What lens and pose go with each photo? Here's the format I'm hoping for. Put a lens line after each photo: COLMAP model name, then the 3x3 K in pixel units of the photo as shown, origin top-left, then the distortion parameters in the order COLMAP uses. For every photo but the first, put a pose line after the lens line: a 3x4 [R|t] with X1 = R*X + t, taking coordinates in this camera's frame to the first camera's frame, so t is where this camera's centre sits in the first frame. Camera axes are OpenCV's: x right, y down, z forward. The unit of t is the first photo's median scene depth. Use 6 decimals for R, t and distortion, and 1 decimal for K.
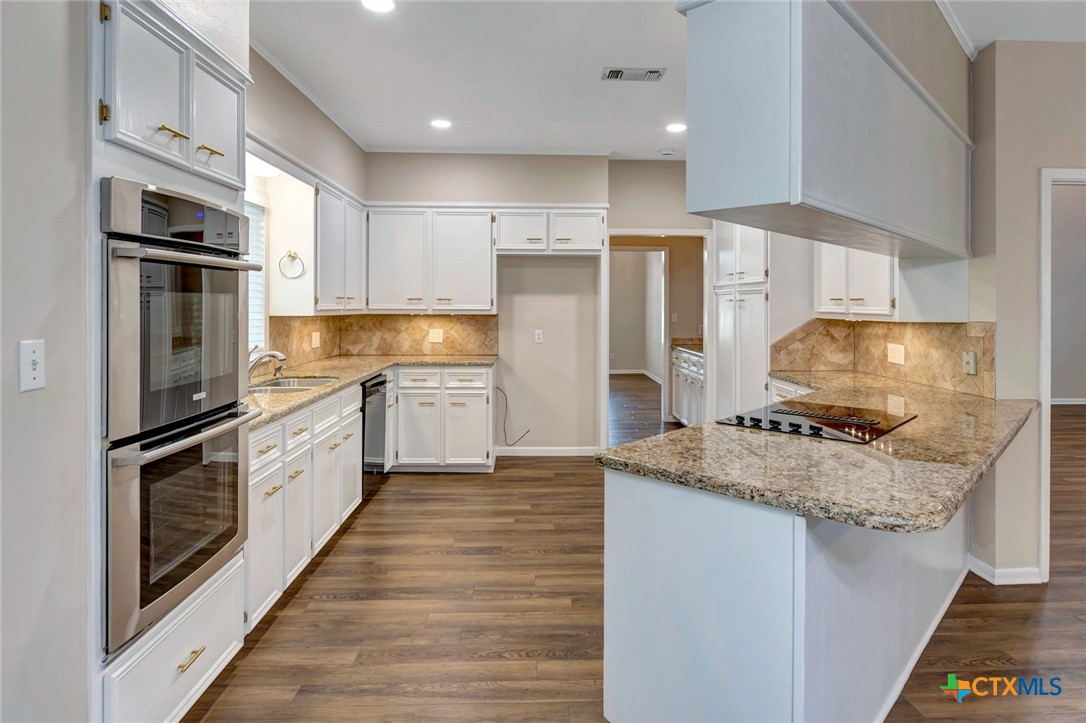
lens RADIAL K [[614.5, 0, 555.3], [0, 614.5, 306.0], [0, 0, 1]] dist [0.003874, -0.002351]
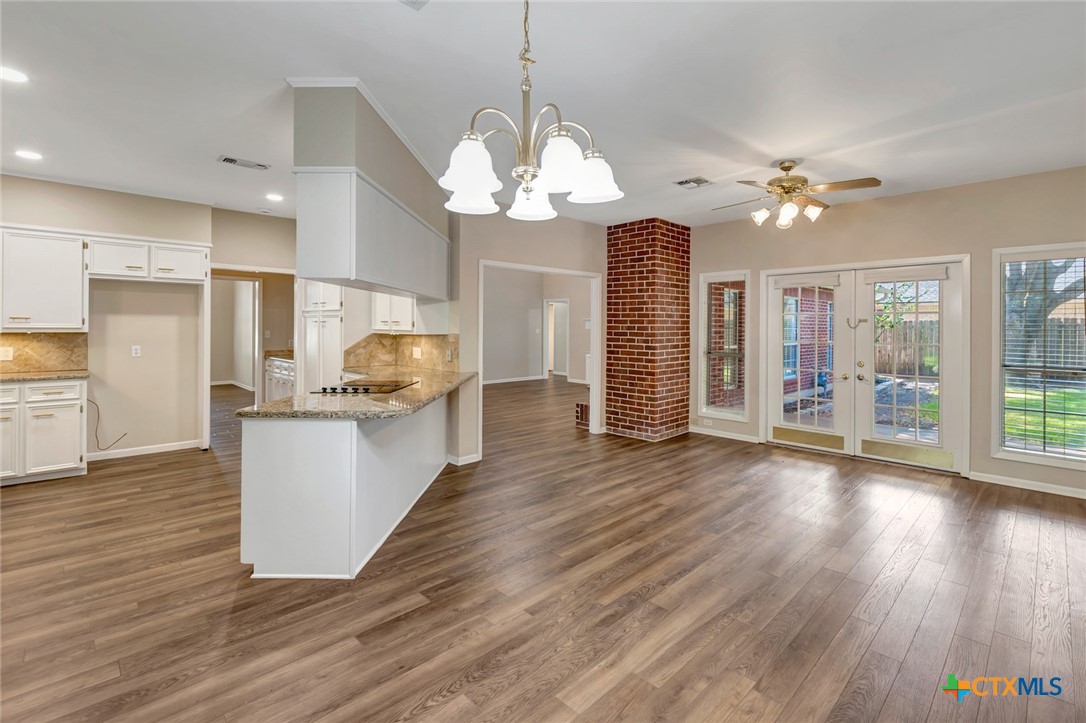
lens RADIAL K [[482.5, 0, 551.4], [0, 482.5, 325.6], [0, 0, 1]] dist [0.004887, -0.001026]
pose [[0.740007, 0.003318, 0.672591, -0.078579], [-0.003192, 0.999994, -0.001422, 0.000229], [-0.672592, -0.001095, 0.740013, -0.242706]]
